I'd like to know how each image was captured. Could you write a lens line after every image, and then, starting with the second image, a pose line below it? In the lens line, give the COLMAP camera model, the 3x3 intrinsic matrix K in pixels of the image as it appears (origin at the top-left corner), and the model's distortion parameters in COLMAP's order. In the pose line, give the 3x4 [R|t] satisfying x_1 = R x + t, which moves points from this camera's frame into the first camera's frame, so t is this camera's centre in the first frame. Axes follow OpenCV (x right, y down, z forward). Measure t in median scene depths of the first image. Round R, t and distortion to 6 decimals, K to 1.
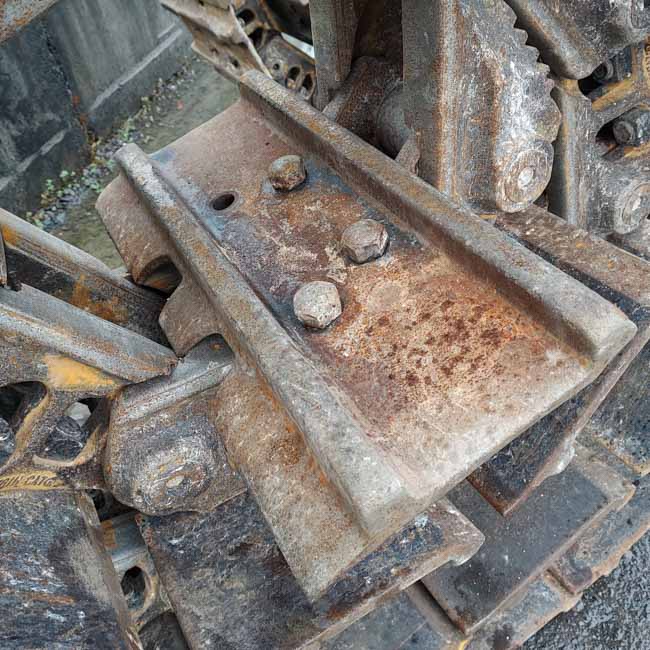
lens RADIAL K [[729.4, 0, 325.0], [0, 729.4, 325.0], [0, 0, 1]] dist [0.015647, 0.018171]
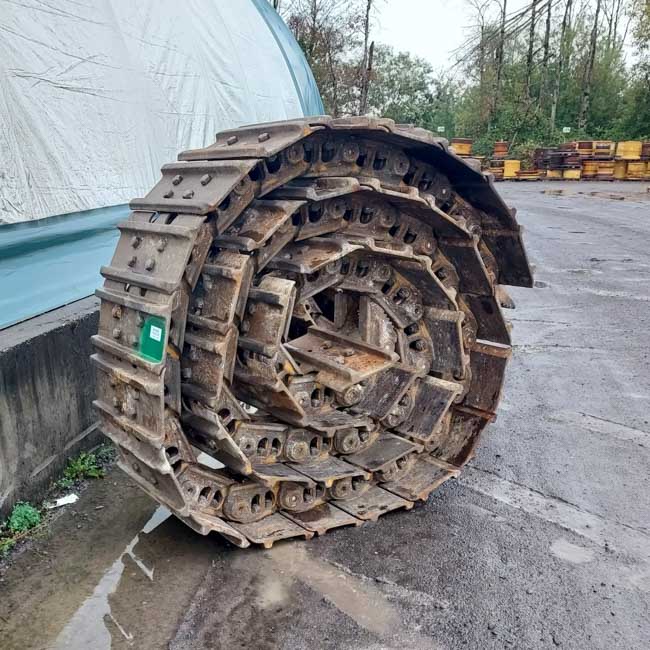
lens RADIAL K [[998.4, 0, 325.0], [0, 998.4, 325.0], [0, 0, 1]] dist [0.039853, 0.056893]
pose [[0.994010, 0.087873, 0.064975, -0.472079], [-0.051130, 0.899391, -0.434145, 2.245428], [-0.096587, 0.428222, 0.898497, -4.264346]]
